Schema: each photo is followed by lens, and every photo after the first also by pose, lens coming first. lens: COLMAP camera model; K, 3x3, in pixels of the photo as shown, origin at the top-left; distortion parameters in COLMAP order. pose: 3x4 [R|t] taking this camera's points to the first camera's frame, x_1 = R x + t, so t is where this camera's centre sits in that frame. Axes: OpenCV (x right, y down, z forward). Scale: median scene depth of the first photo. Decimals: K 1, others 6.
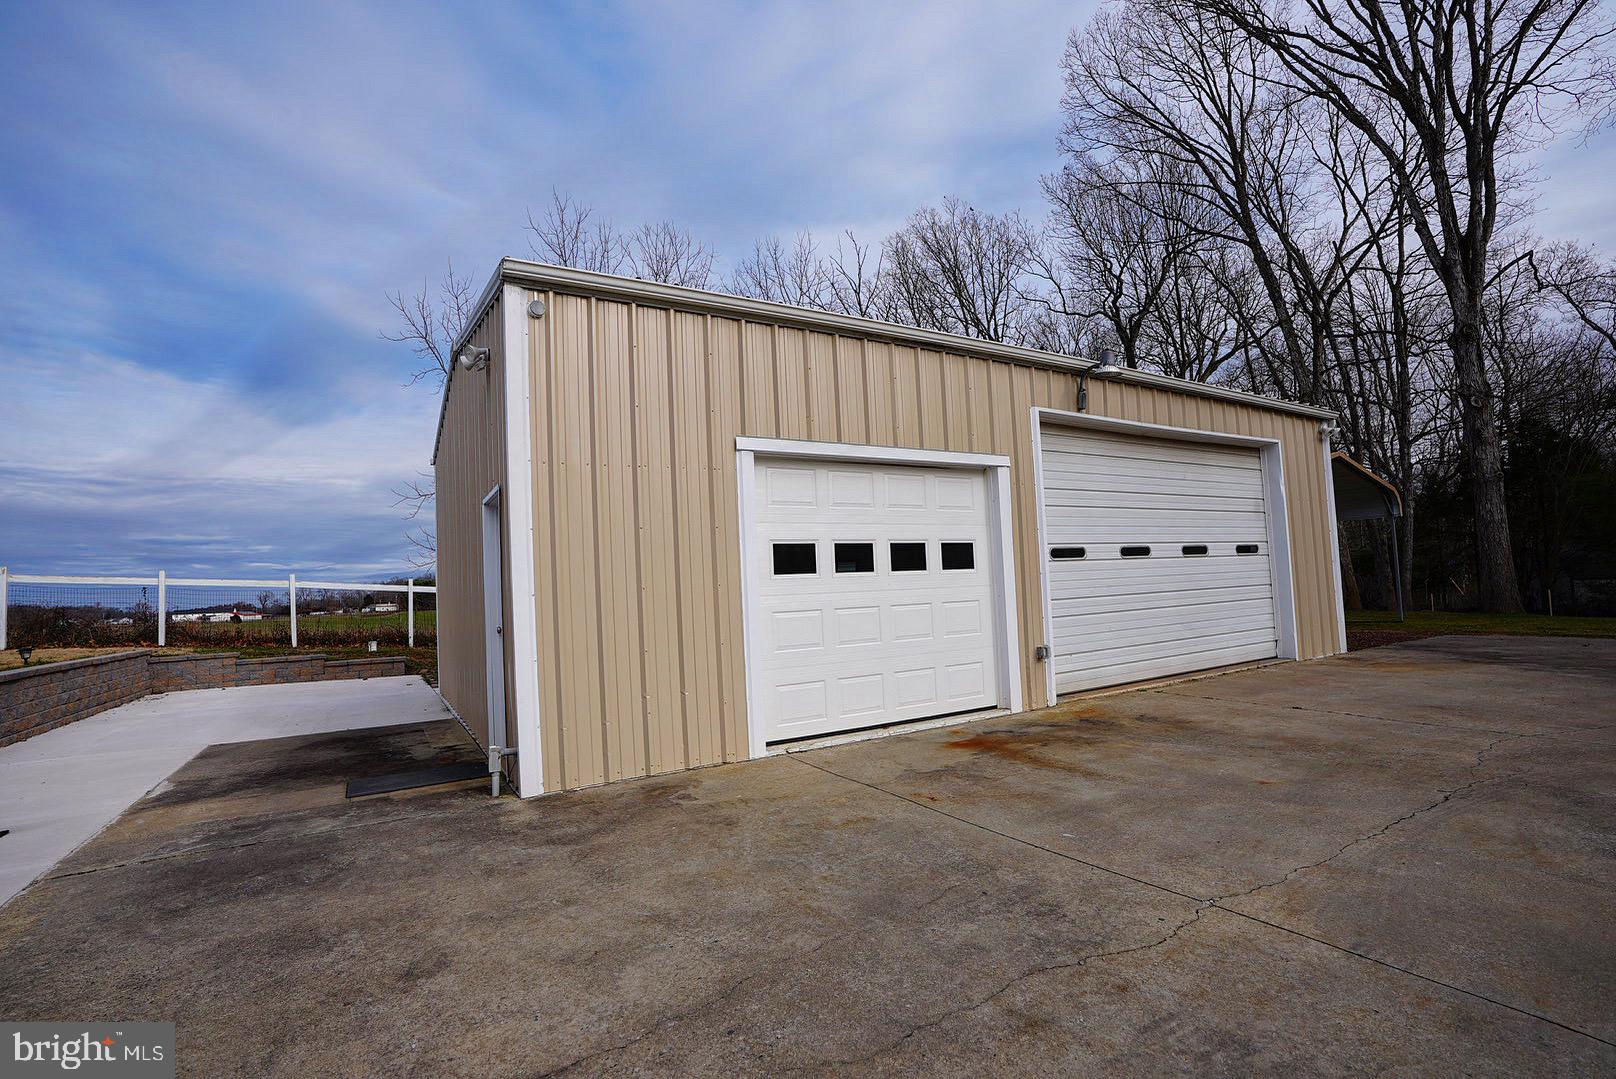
lens RADIAL K [[713.7, 0, 804.5], [0, 713.7, 557.0], [0, 0, 1]] dist [-0.000595, 0.000034]
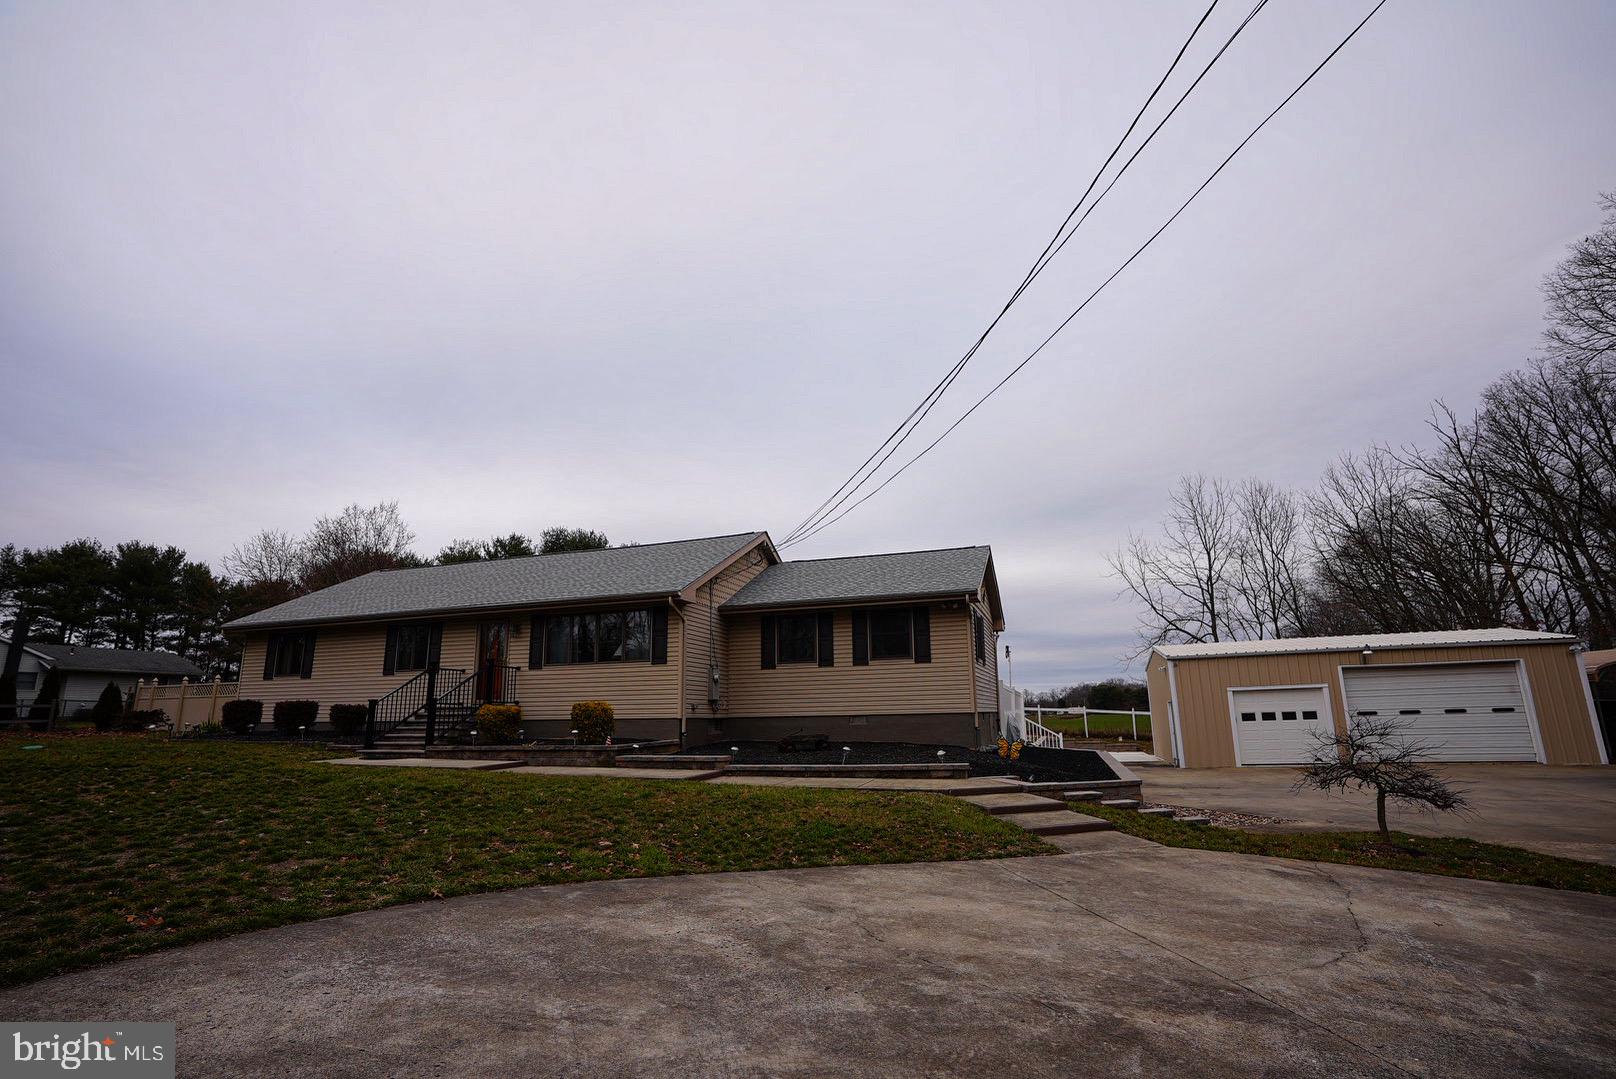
lens RADIAL K [[748.1, 0, 818.9], [0, 748.1, 548.0], [0, 0, 1]] dist [-0.078456, 0.034142]
pose [[0.664833, -0.139944, -0.733766, 1.243649], [0.016049, 0.984744, -0.173269, -0.214481], [0.746819, 0.103419, 0.656937, -2.905921]]
